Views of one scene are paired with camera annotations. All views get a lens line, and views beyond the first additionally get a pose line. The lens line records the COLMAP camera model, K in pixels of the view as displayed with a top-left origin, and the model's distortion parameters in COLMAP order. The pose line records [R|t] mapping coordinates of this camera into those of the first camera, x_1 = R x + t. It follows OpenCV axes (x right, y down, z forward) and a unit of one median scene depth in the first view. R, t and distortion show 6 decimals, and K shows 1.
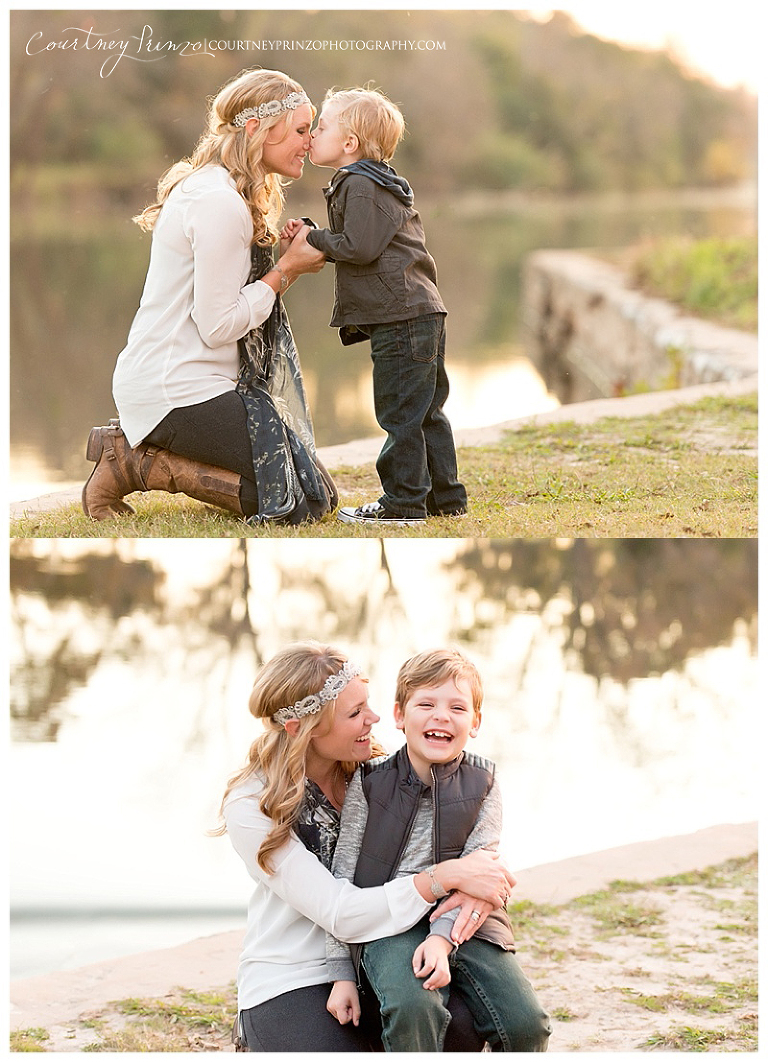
lens RADIAL K [[5588.2, 0, 384.9], [0, 5588.2, 530.5], [0, 0, 1]] dist [-0.370938, 0.000000]
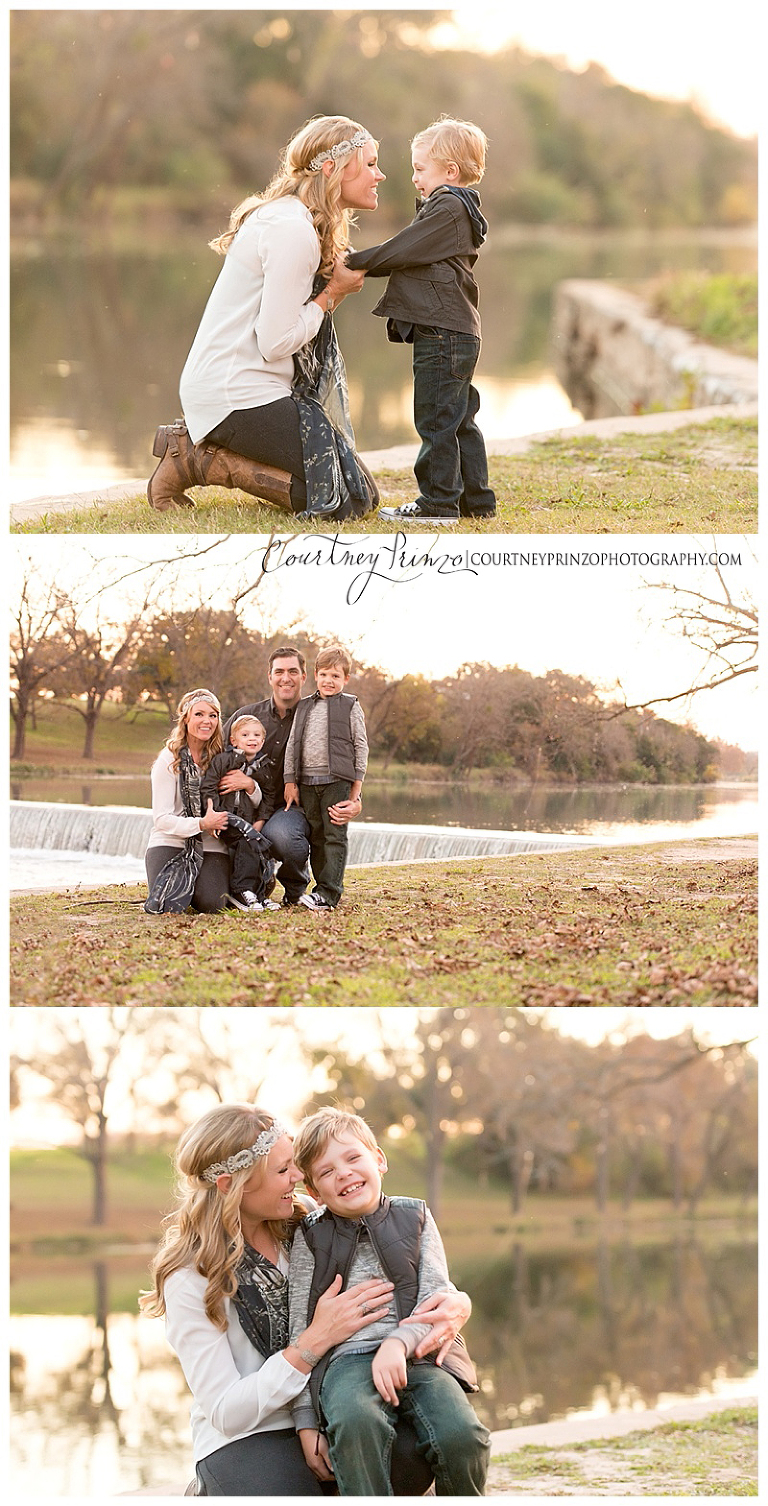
lens RADIAL K [[7202.8, 0, 383.6], [0, 7202.8, 754.2], [0, 0, 1]] dist [-0.242842, 0.000000]
pose [[0.999380, 0.033763, -0.009956, 0.008360], [-0.033583, 0.999278, 0.017787, 0.019490], [0.010549, -0.017441, 0.999792, -0.423173]]
